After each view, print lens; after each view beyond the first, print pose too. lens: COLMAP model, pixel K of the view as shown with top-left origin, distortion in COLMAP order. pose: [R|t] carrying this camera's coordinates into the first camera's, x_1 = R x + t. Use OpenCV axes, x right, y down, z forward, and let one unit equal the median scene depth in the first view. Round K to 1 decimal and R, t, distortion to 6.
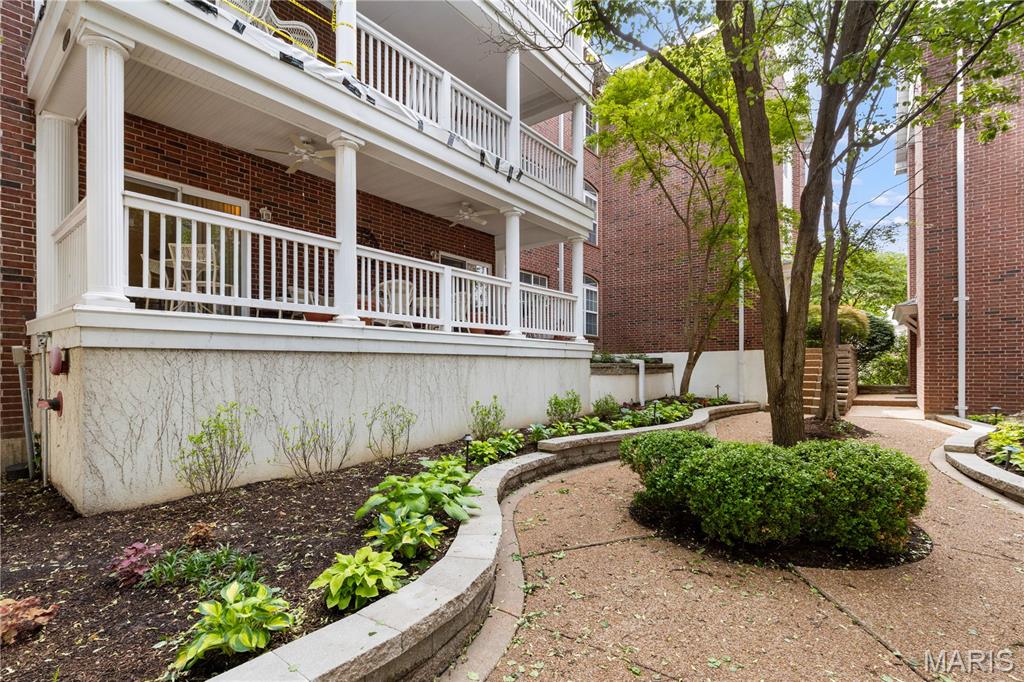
lens RADIAL K [[478.9, 0, 500.8], [0, 478.9, 371.0], [0, 0, 1]] dist [-0.000208, -0.000243]
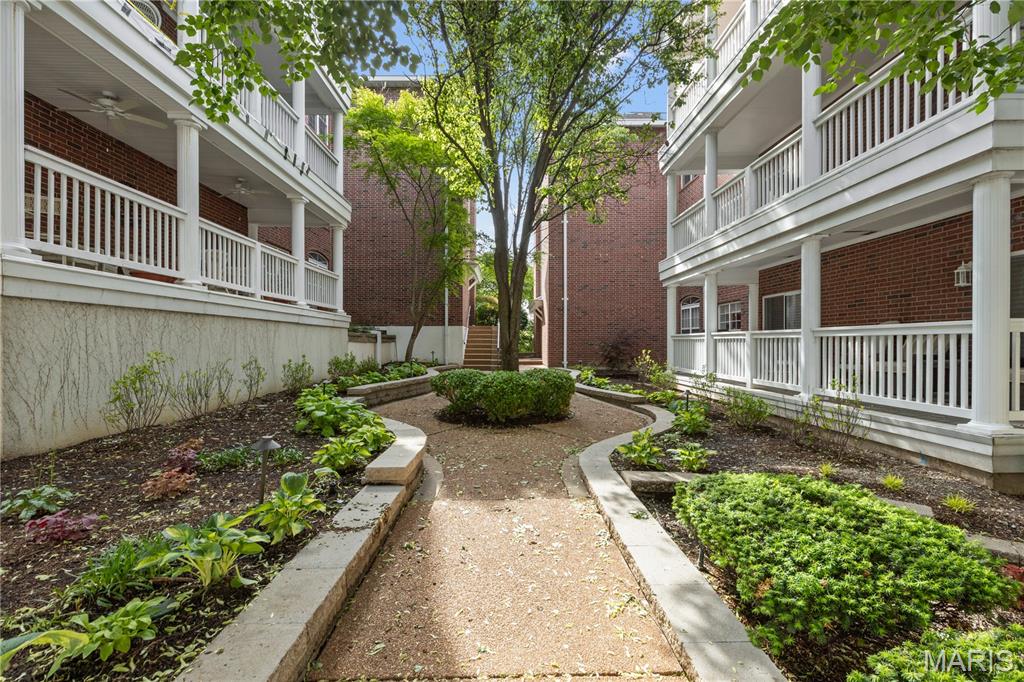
lens RADIAL K [[463.2, 0, 512.3], [0, 463.2, 347.0], [0, 0, 1]] dist [0.000089, -0.000248]
pose [[0.774034, 0.001578, 0.633142, -0.337780], [-0.002465, 0.999997, 0.000521, 0.029093], [-0.633140, -0.001964, 0.774035, -0.235745]]
